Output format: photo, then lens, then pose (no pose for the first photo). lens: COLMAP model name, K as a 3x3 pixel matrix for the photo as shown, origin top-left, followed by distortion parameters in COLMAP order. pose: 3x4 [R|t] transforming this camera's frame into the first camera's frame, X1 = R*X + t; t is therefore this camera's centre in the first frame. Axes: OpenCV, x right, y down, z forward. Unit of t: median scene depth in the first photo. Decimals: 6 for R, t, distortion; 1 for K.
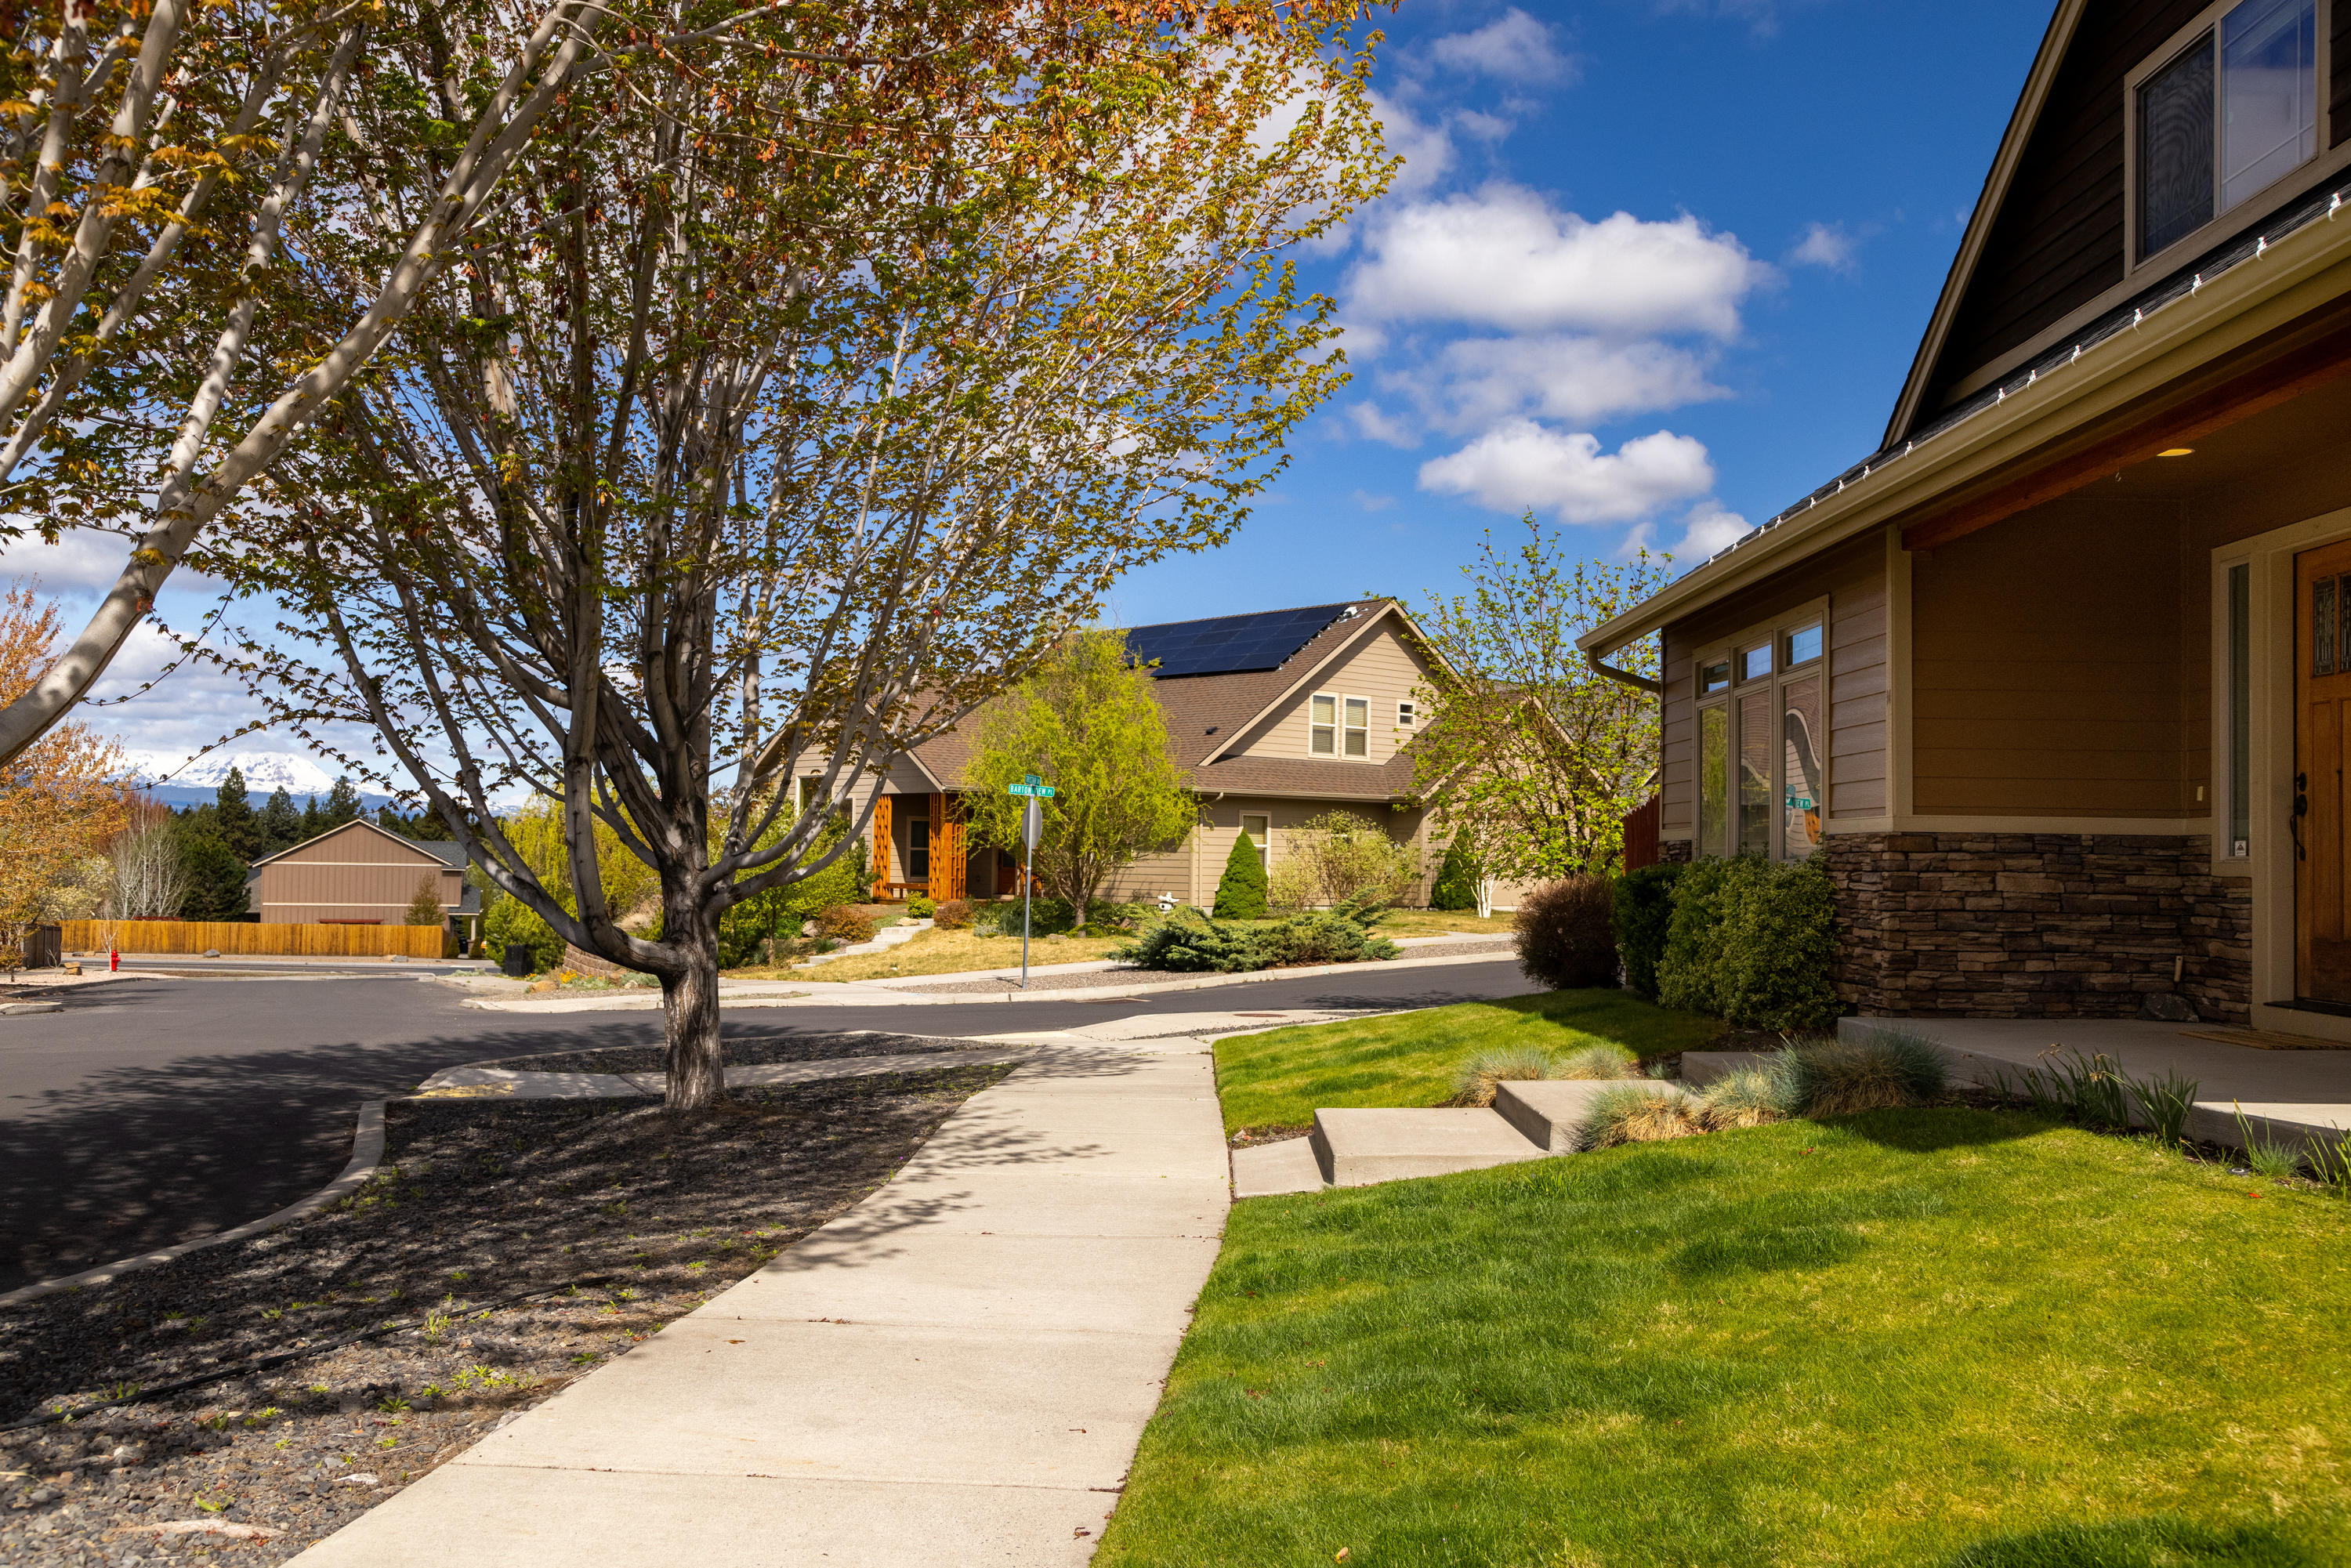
lens RADIAL K [[1975.2, 0, 1175.5], [0, 1975.2, 784.0], [0, 0, 1]] dist [-0.010958, 0.001628]
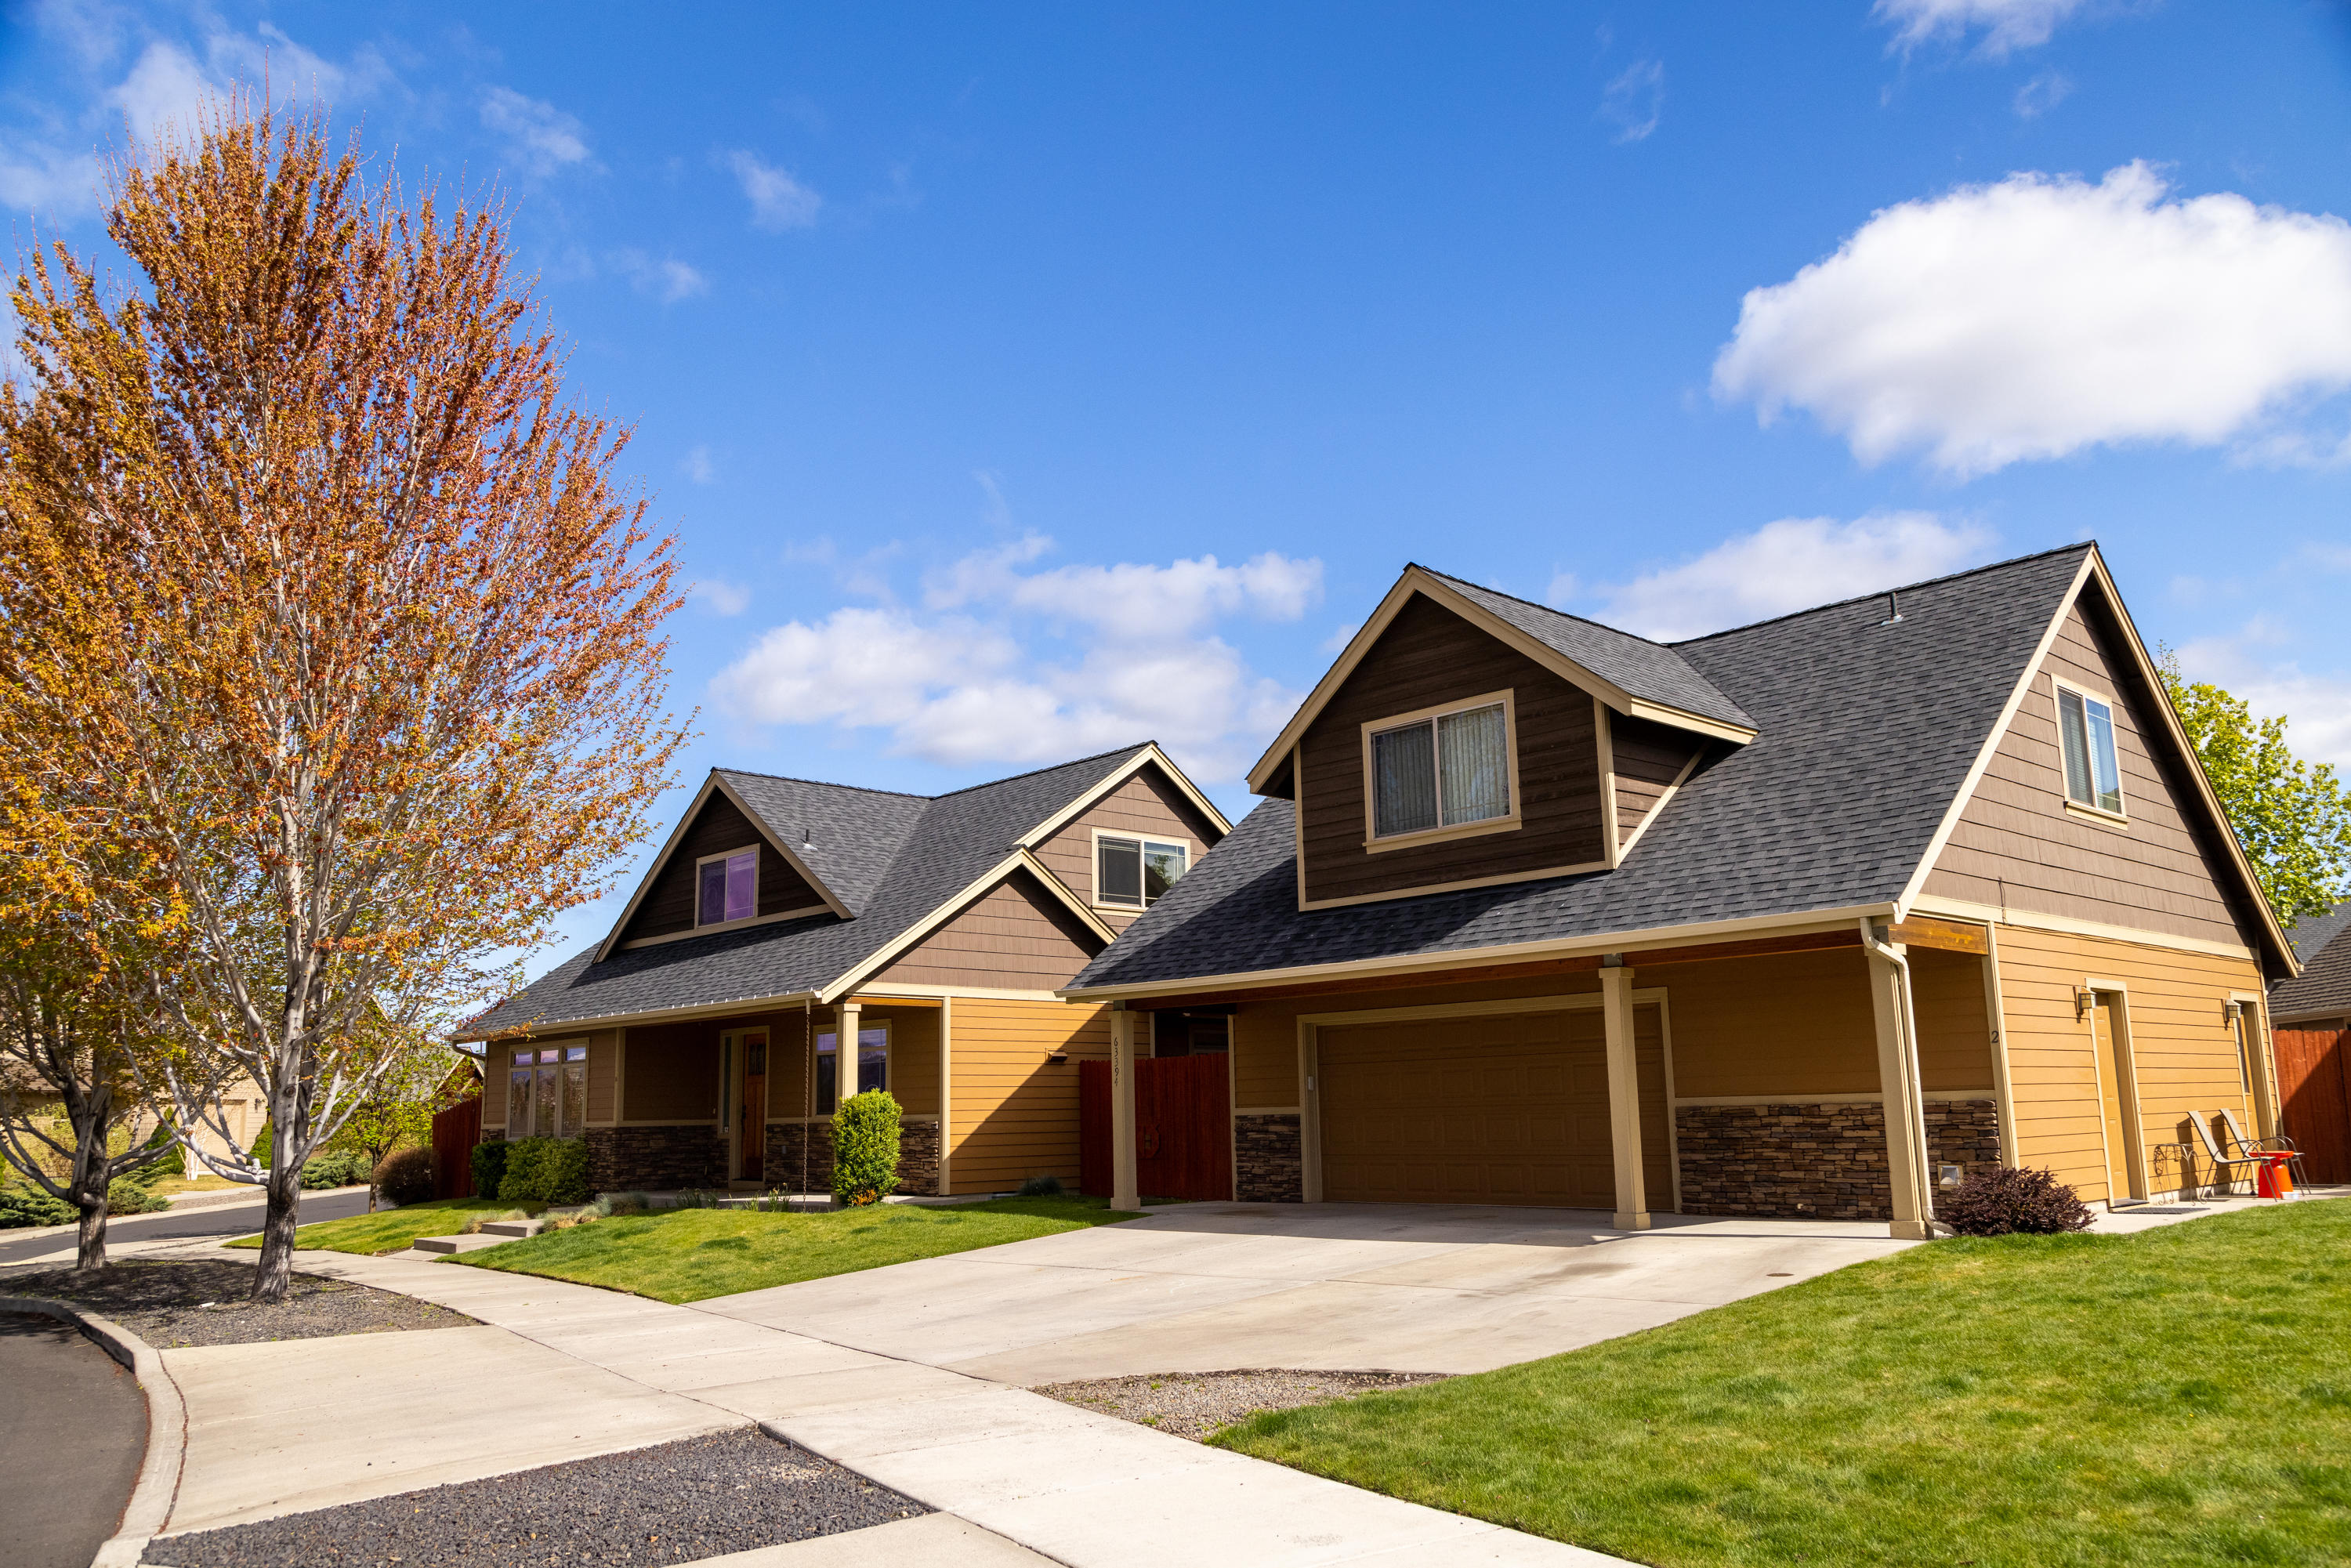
lens RADIAL K [[1743.9, 0, 1175.5], [0, 1743.9, 784.0], [0, 0, 1]] dist [-0.007118, -0.003549]
pose [[0.726778, 0.099600, 0.679613, -0.330003], [0.002659, 0.989015, -0.147789, -0.037413], [-0.686867, 0.109217, 0.718530, -0.579284]]
